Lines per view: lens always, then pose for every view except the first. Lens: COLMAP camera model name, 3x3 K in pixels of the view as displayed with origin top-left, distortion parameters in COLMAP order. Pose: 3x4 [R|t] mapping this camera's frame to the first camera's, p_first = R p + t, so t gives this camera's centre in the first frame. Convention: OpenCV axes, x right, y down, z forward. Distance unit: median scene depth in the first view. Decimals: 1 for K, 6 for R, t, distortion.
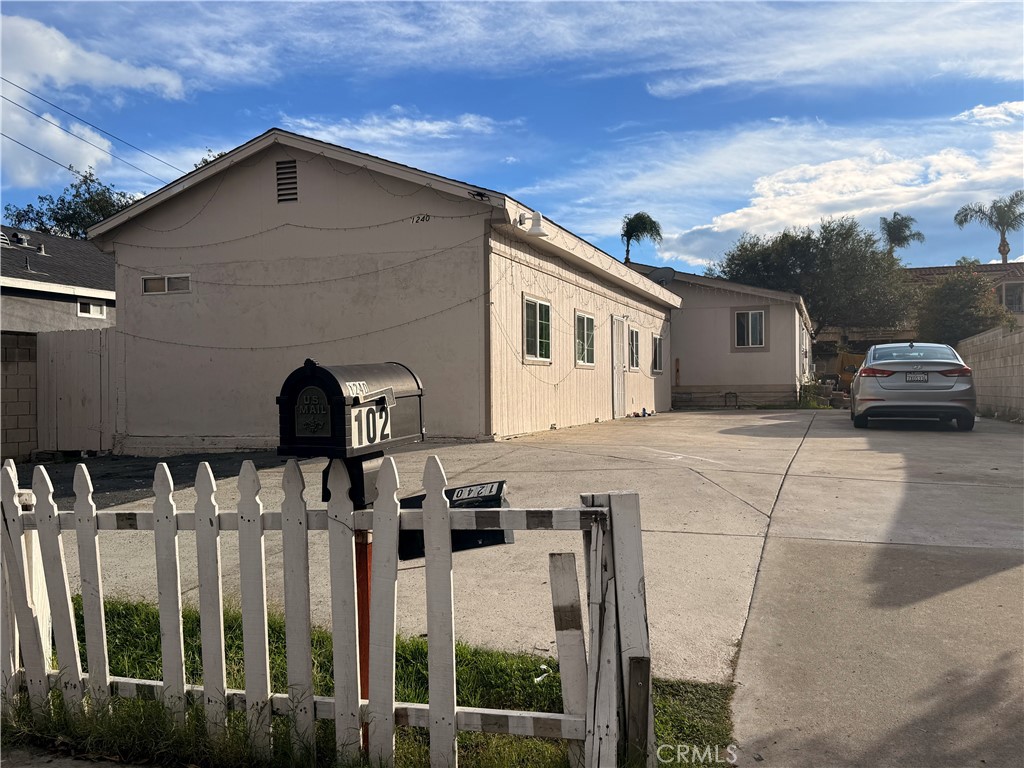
lens RADIAL K [[914.9, 0, 526.0], [0, 914.9, 389.3], [0, 0, 1]] dist [0.160493, -0.353259]
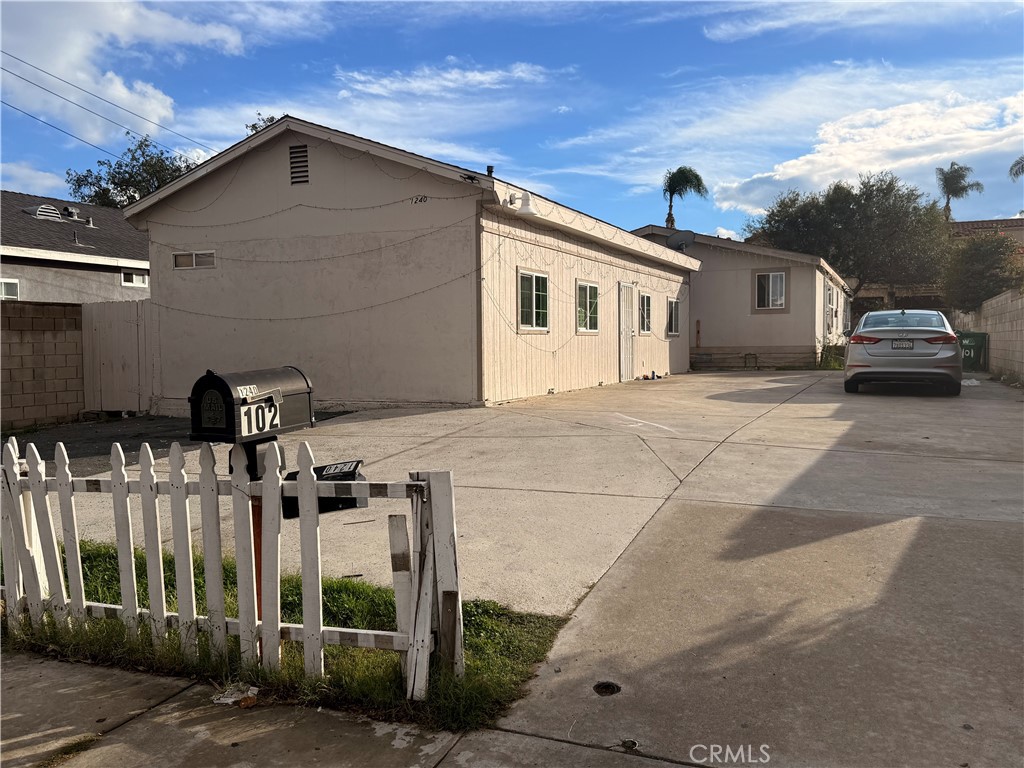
lens RADIAL K [[916.0, 0, 515.3], [0, 916.0, 381.8], [0, 0, 1]] dist [0.156687, -0.344793]
pose [[0.997512, 0.003521, -0.070410, 0.074597], [-0.000536, 0.999102, 0.042371, -0.017829], [0.070496, -0.042228, 0.996618, -0.077994]]
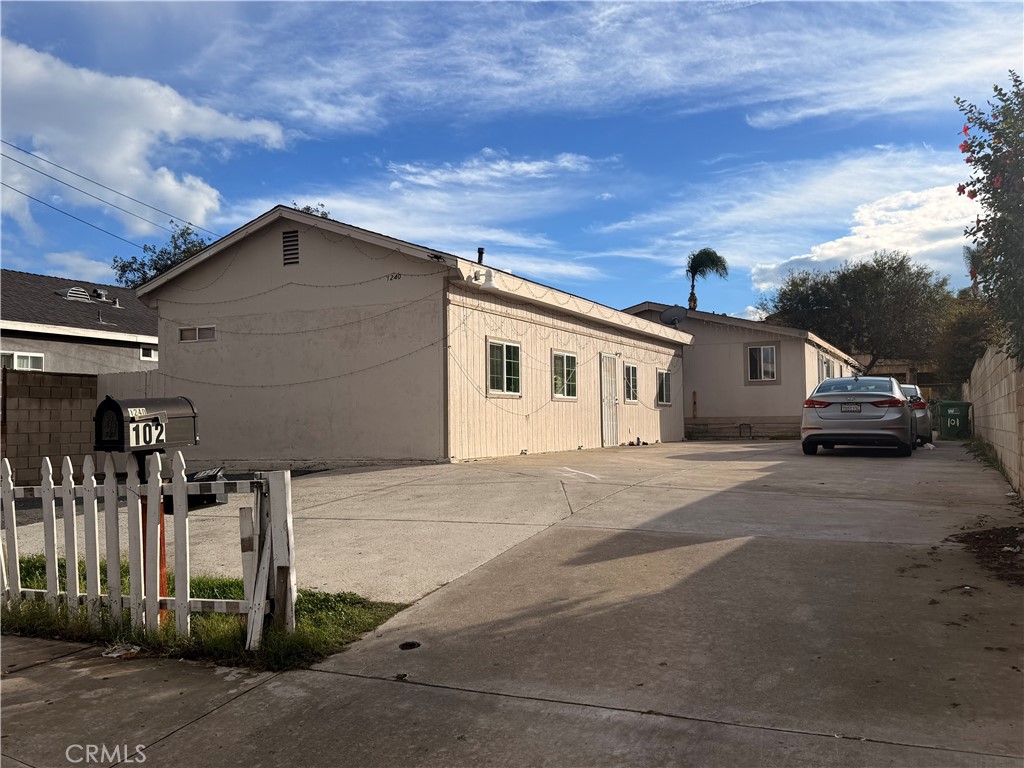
lens RADIAL K [[916.4, 0, 525.5], [0, 916.4, 373.1], [0, 0, 1]] dist [0.146813, -0.318307]
pose [[0.994235, -0.009105, -0.106832, 0.182291], [0.003287, 0.998508, -0.054513, 0.005932], [0.107169, 0.053848, 0.992782, -0.166035]]
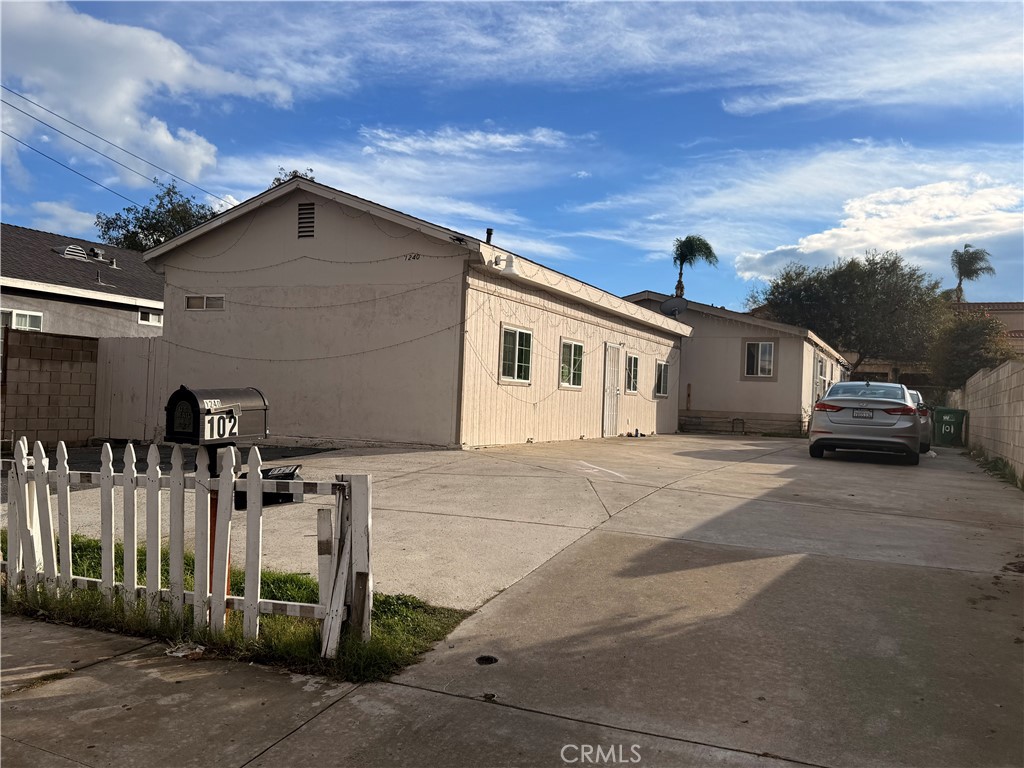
lens RADIAL K [[917.3, 0, 512.0], [0, 917.3, 384.0], [0, 0, 1]] dist [0.161186, -0.368294]
pose [[0.994655, 0.048559, -0.091118, 0.126574], [-0.050394, 0.998568, -0.017944, -0.008457], [0.090117, 0.022439, 0.995678, -0.156303]]
